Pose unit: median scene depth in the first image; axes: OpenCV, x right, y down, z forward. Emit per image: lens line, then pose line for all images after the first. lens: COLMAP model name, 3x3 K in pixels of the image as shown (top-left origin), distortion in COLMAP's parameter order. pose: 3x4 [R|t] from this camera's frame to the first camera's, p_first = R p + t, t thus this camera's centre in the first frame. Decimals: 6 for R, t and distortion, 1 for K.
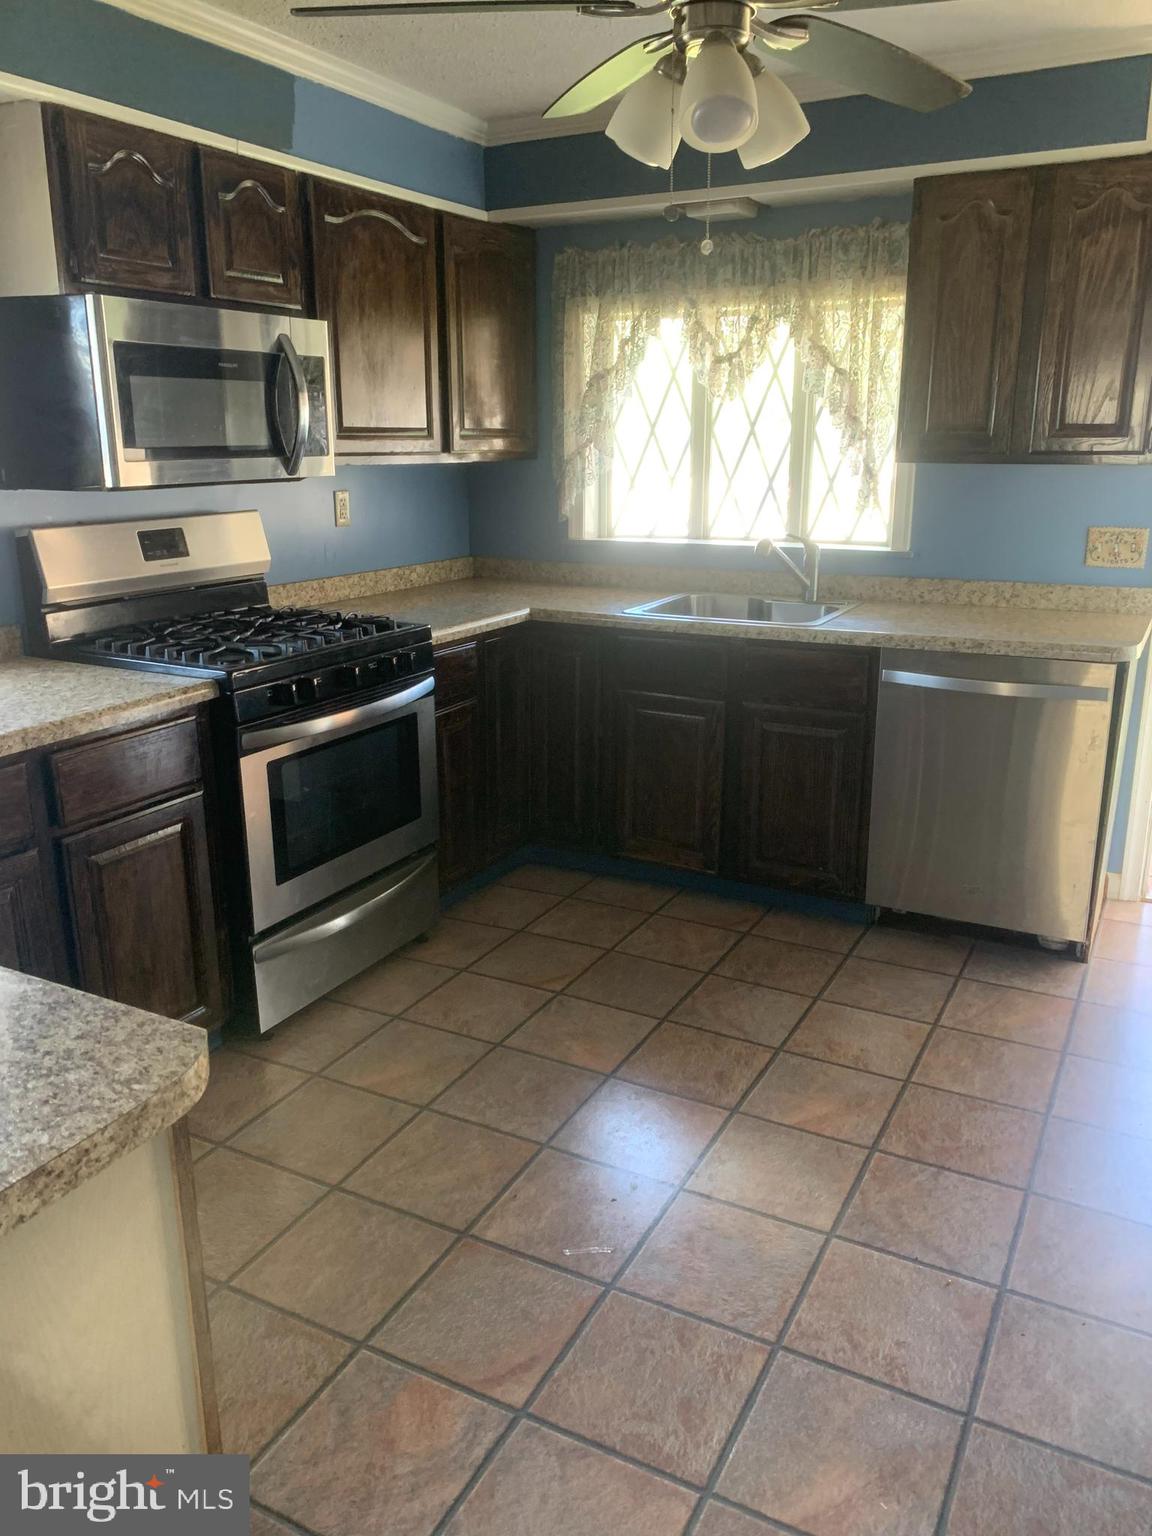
lens RADIAL K [[1177.6, 0, 573.0], [0, 1177.6, 780.2], [0, 0, 1]] dist [0.036700, -0.041874]
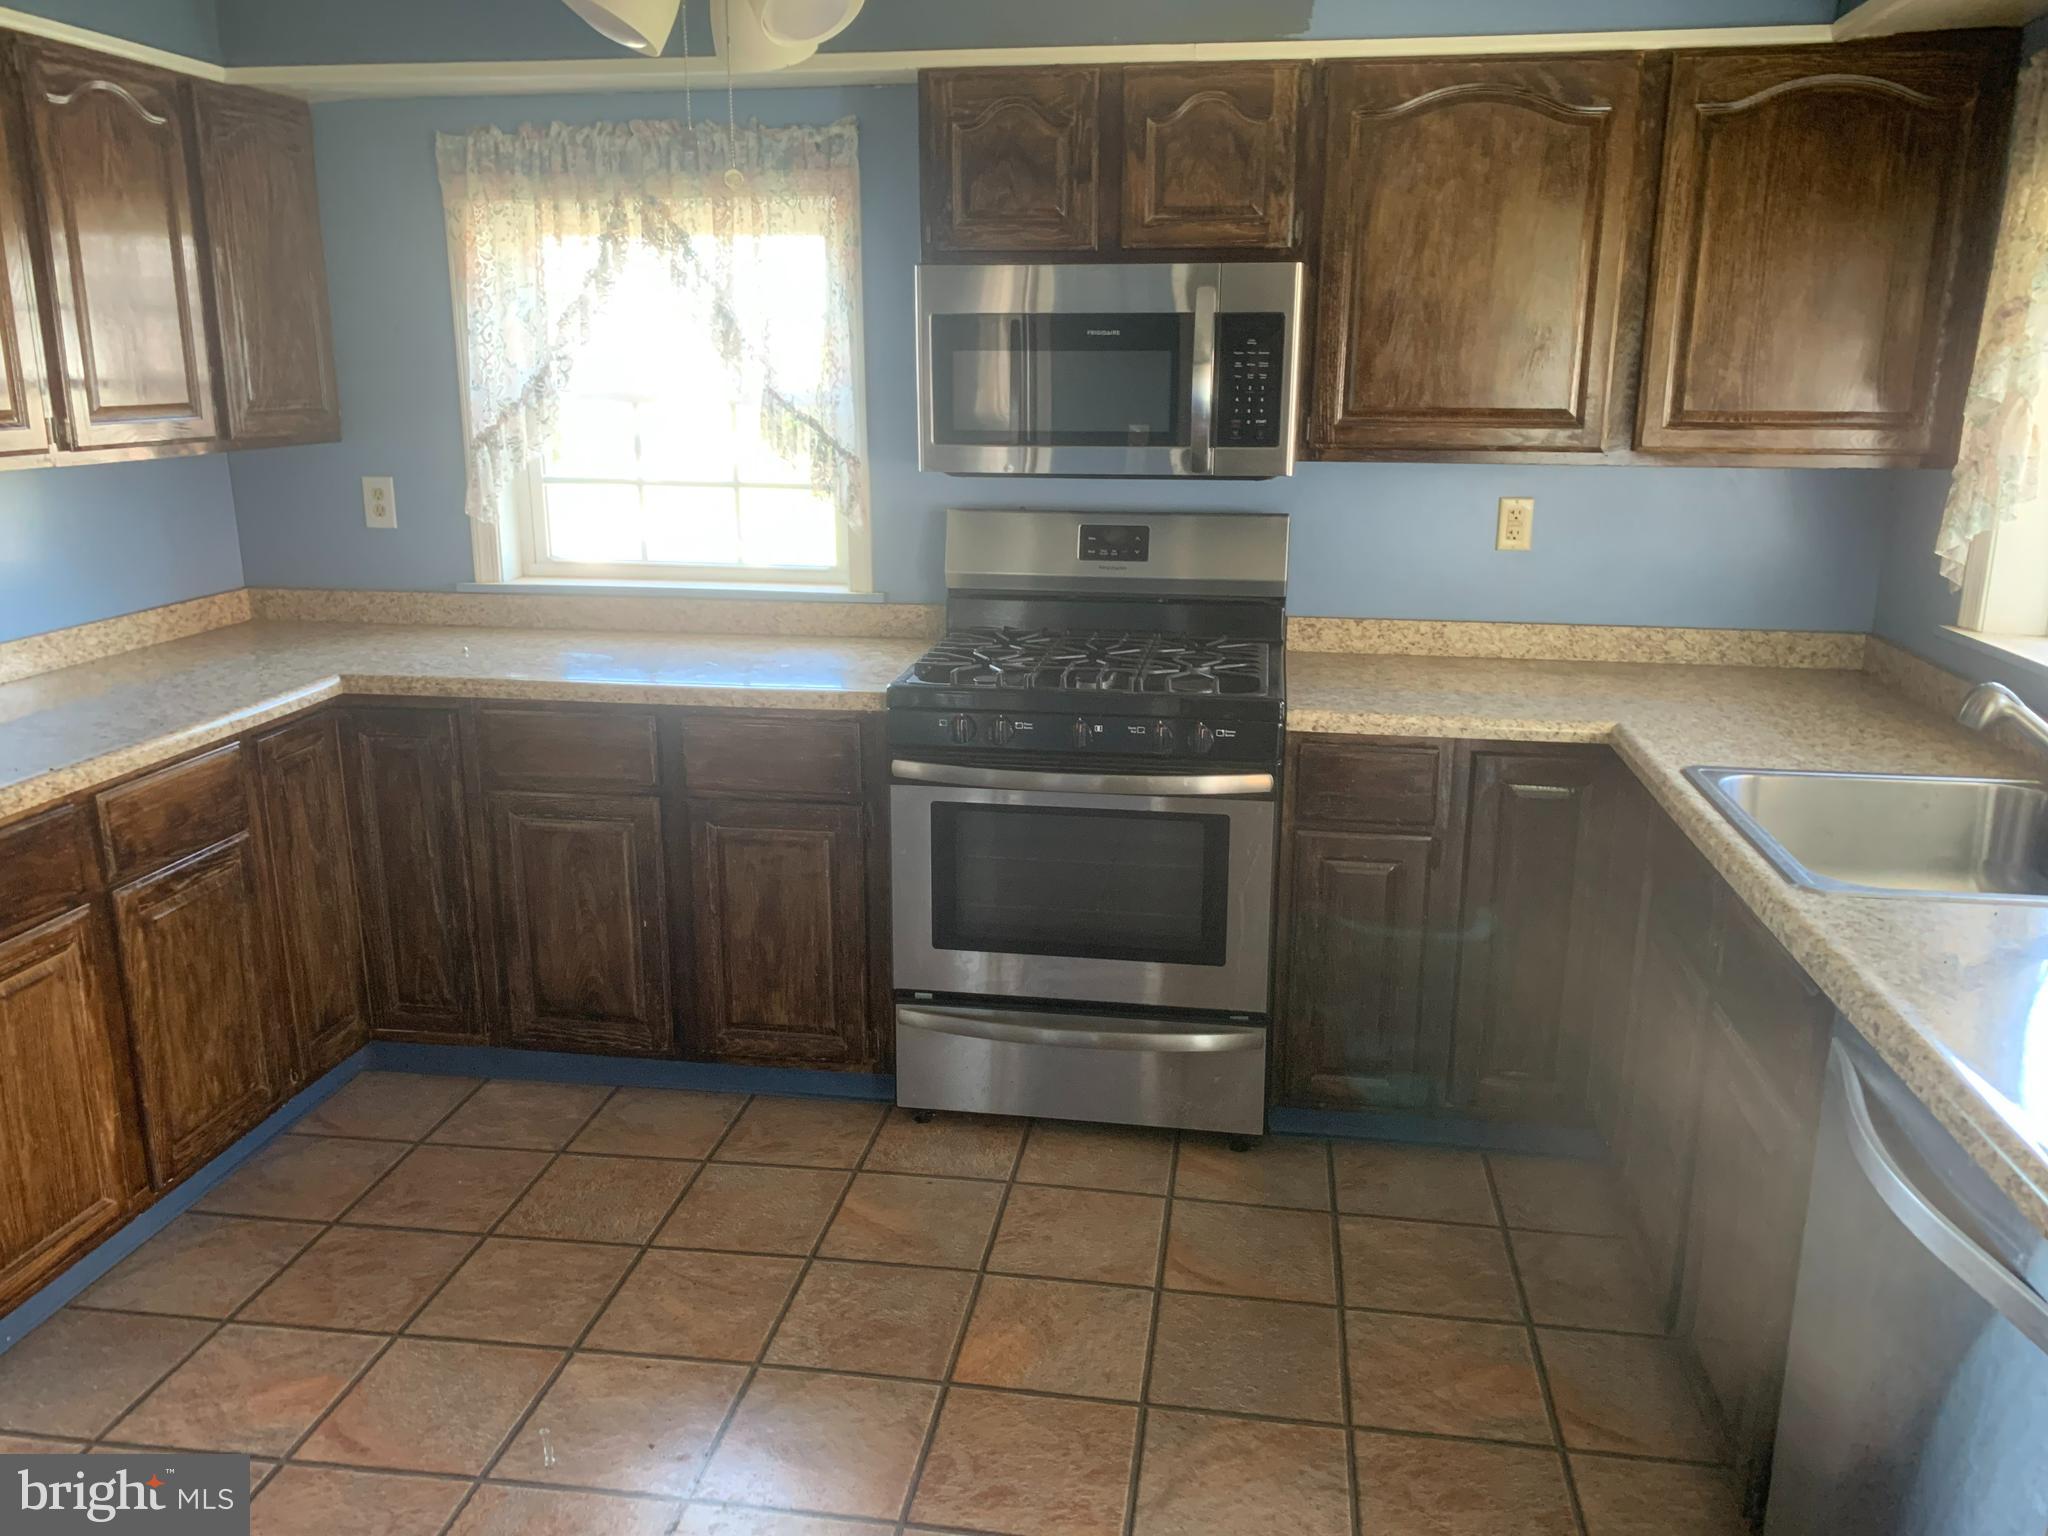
lens RADIAL K [[1570.2, 0, 1022.4], [0, 1570.2, 754.7], [0, 0, 1]] dist [0.036700, -0.041874]
pose [[0.322818, 0.234231, -0.917019, 0.658405], [-0.272468, 0.950875, 0.146962, -0.193176], [0.906394, 0.202416, 0.370780, 0.538960]]
